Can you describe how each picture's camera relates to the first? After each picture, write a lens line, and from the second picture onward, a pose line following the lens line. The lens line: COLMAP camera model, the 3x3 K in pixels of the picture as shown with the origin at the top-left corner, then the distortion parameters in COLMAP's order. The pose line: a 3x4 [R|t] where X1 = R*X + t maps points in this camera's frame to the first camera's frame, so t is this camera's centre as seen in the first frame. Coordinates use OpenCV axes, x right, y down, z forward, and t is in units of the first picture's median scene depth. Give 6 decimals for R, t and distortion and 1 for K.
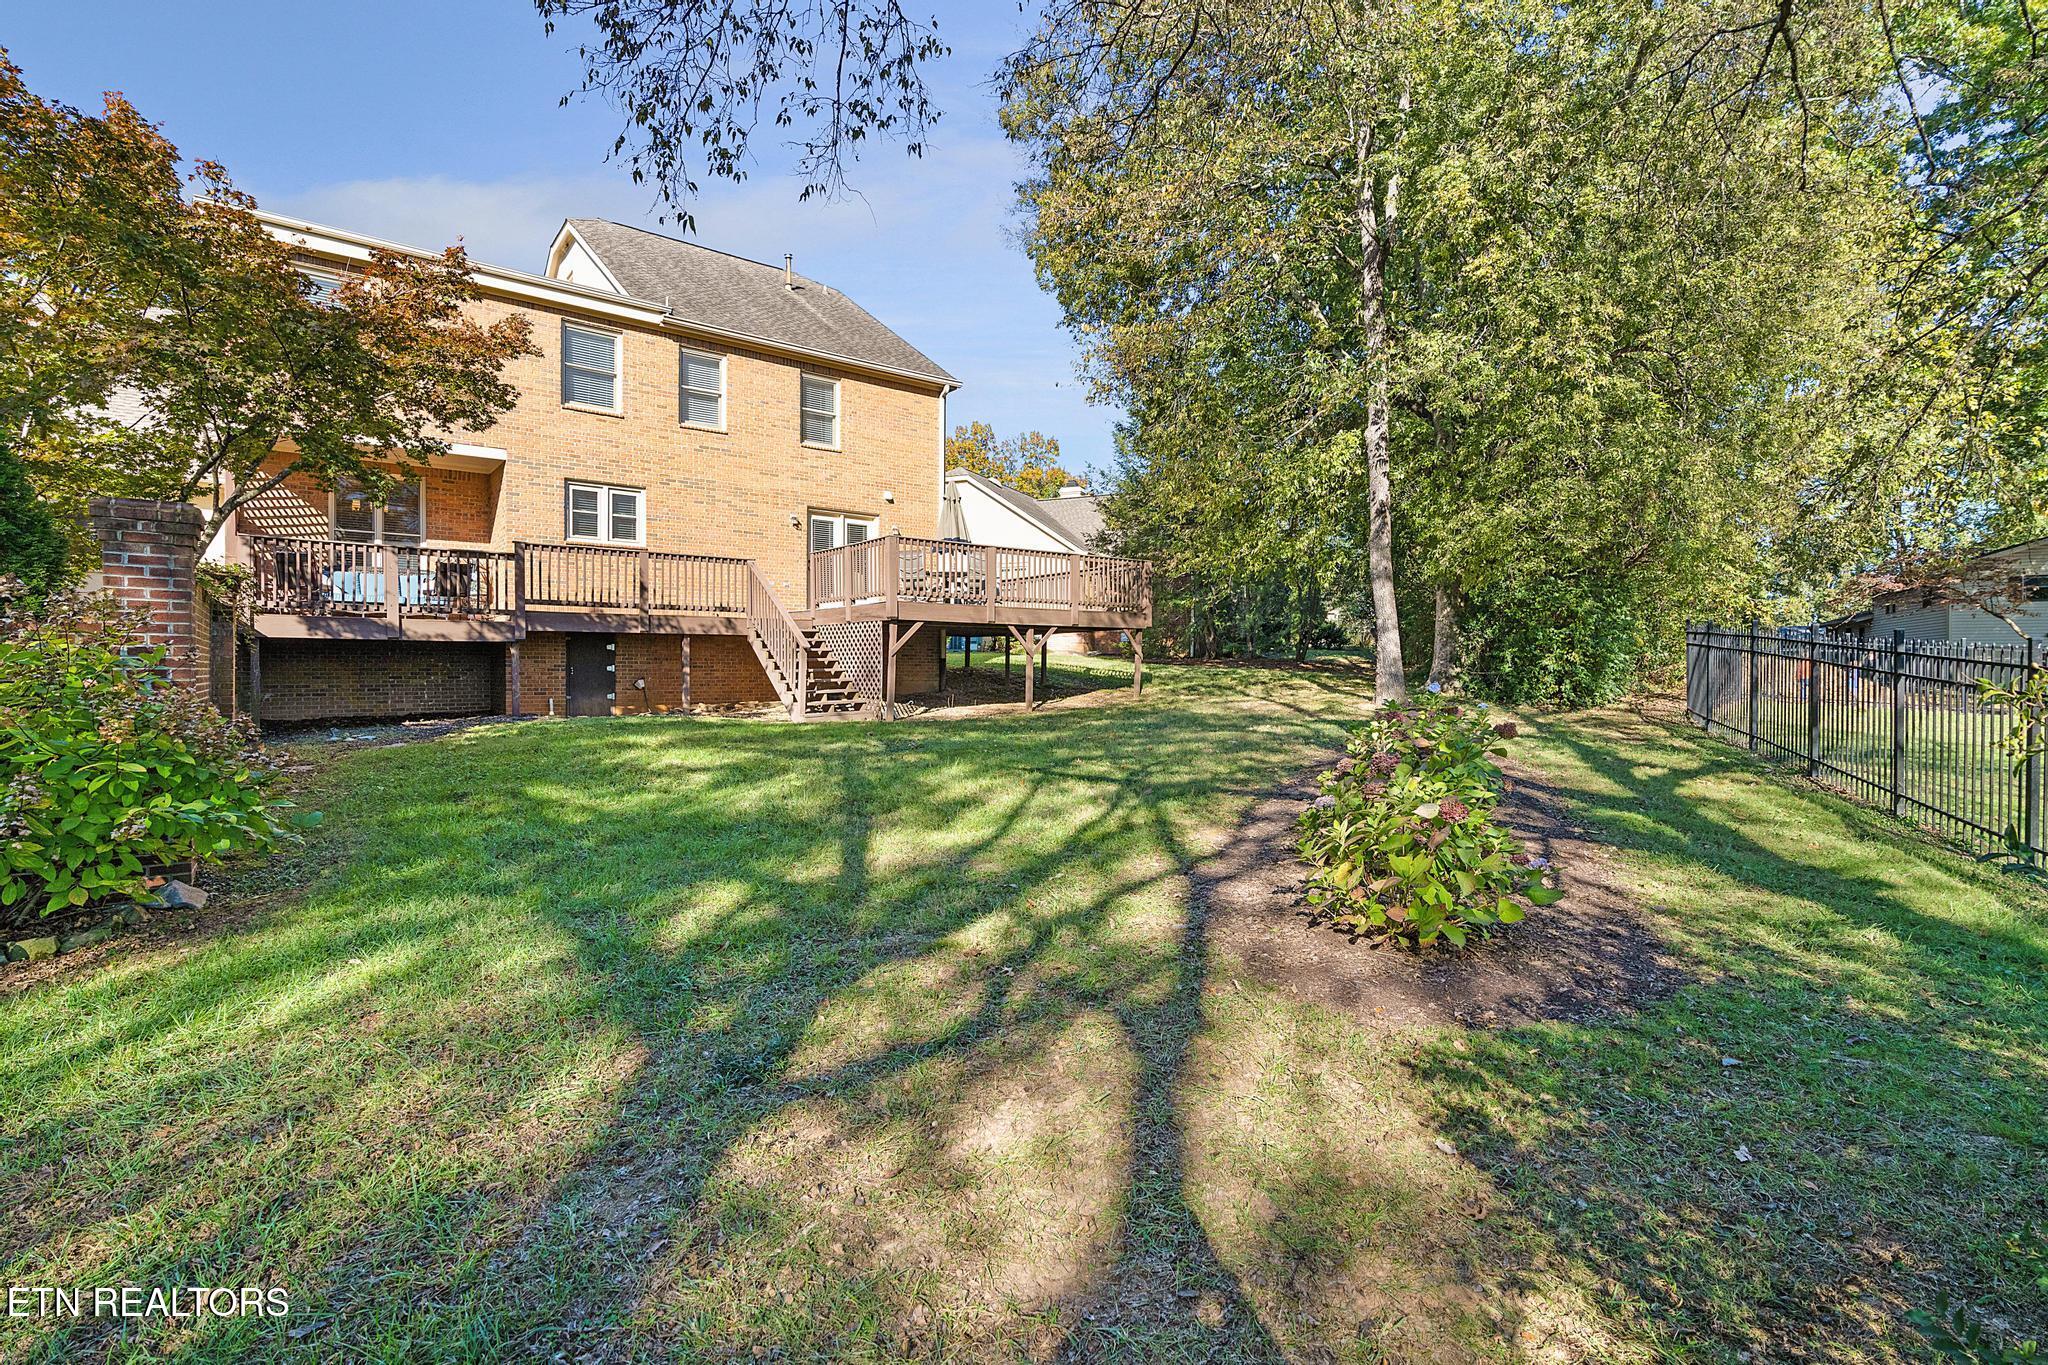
lens RADIAL K [[939.2, 0, 1020.9], [0, 939.2, 672.2], [0, 0, 1]] dist [0.000040, 0.000044]
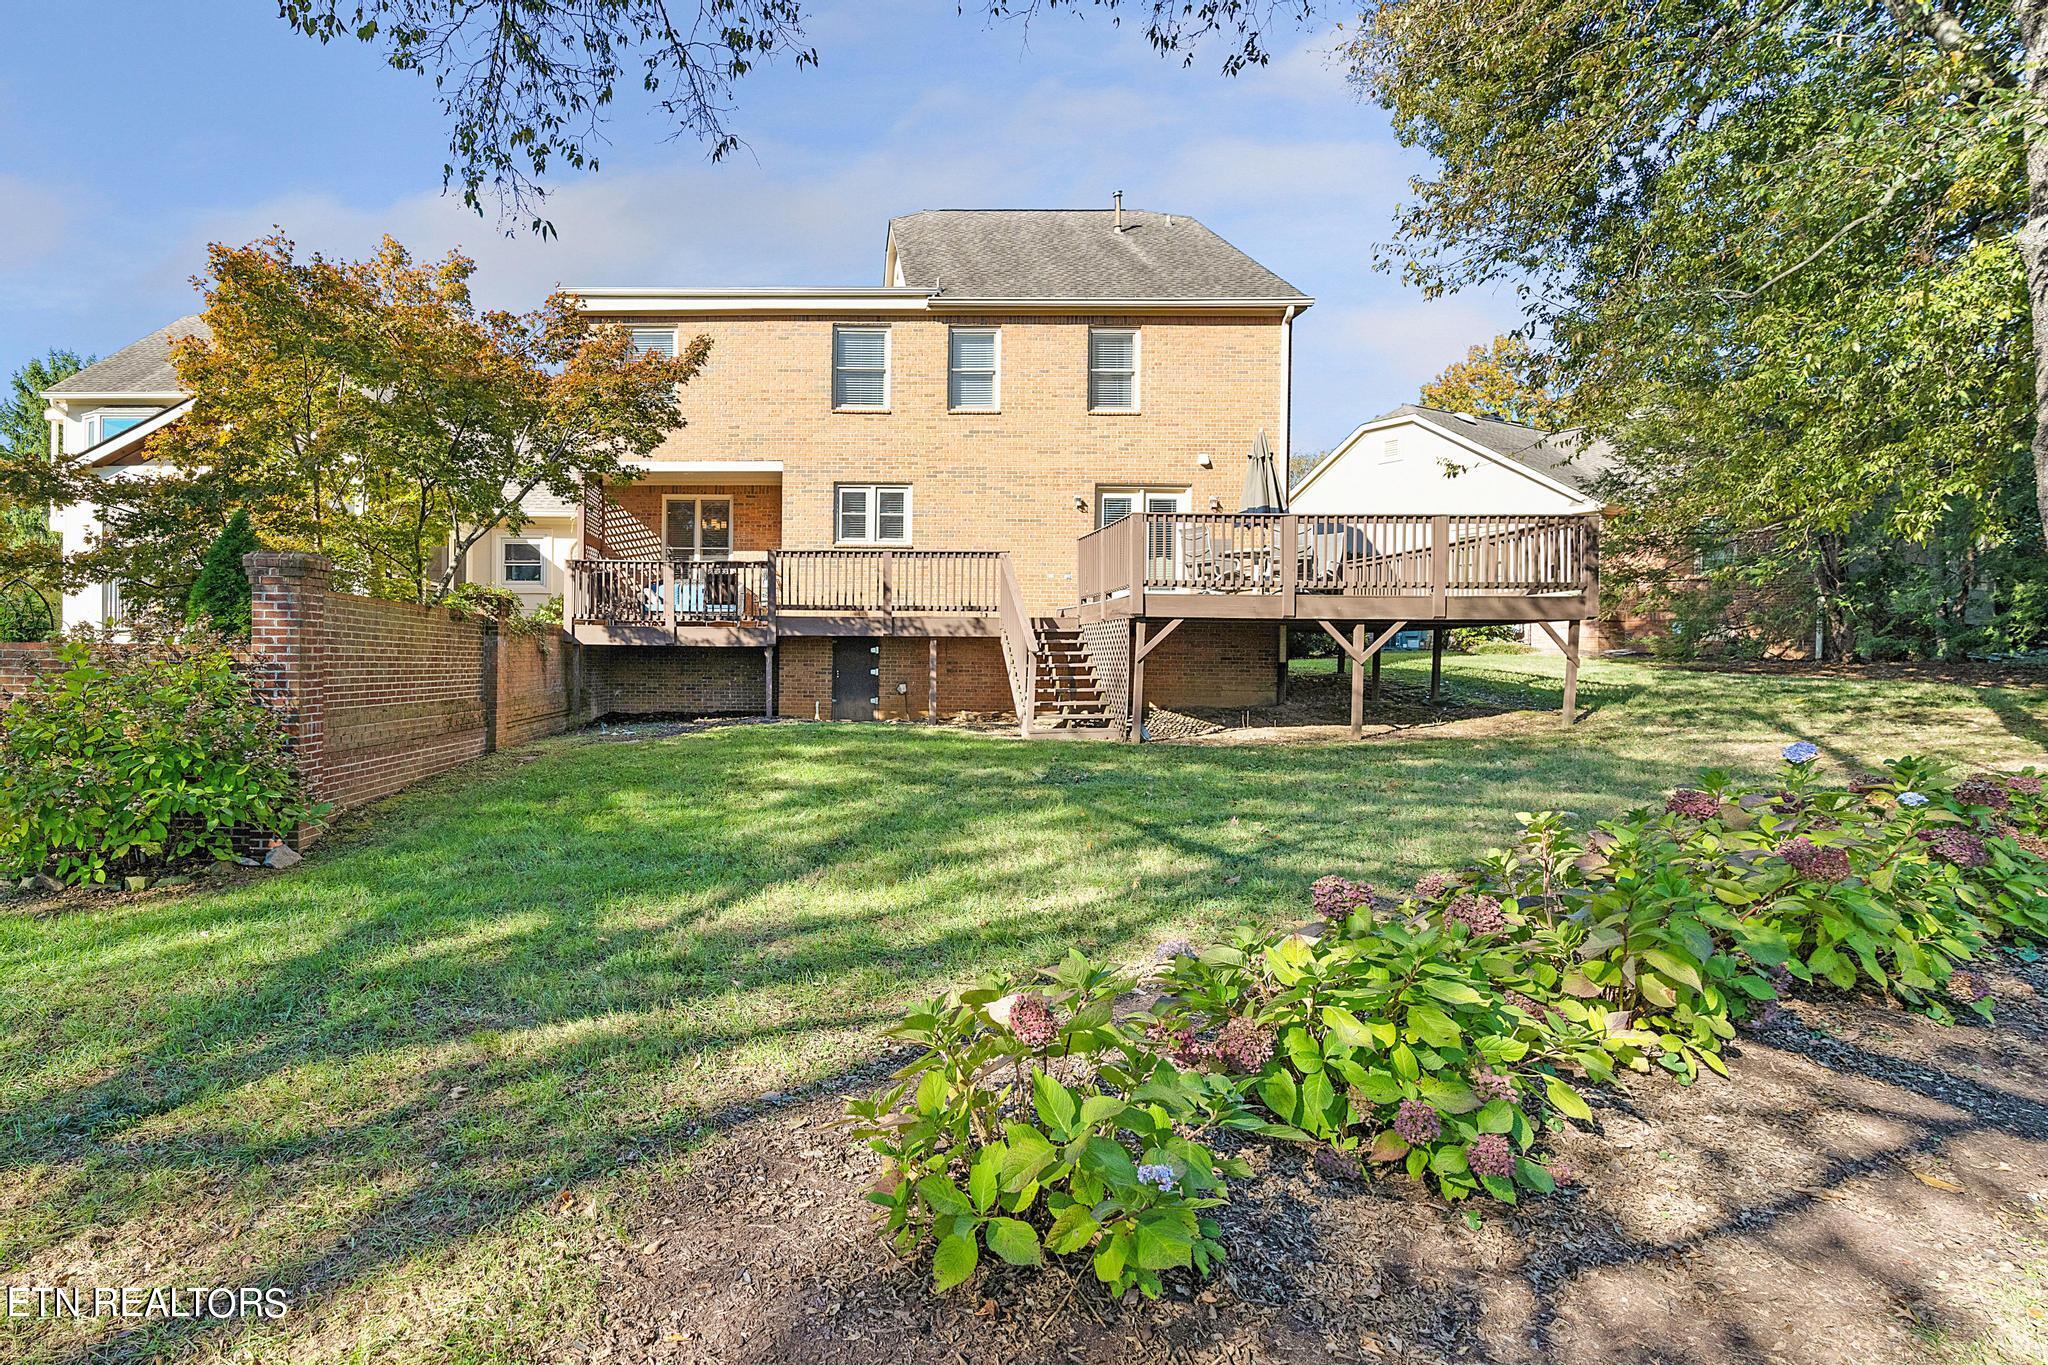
lens RADIAL K [[1028.2, 0, 793.7], [0, 1028.2, 675.6], [0, 0, 1]] dist [-0.026102, 0.000144]
pose [[0.768471, 0.015908, -0.639687, 0.187414], [-0.011050, 0.999872, 0.011591, -0.011934], [0.639789, -0.001838, 0.768548, 0.127005]]
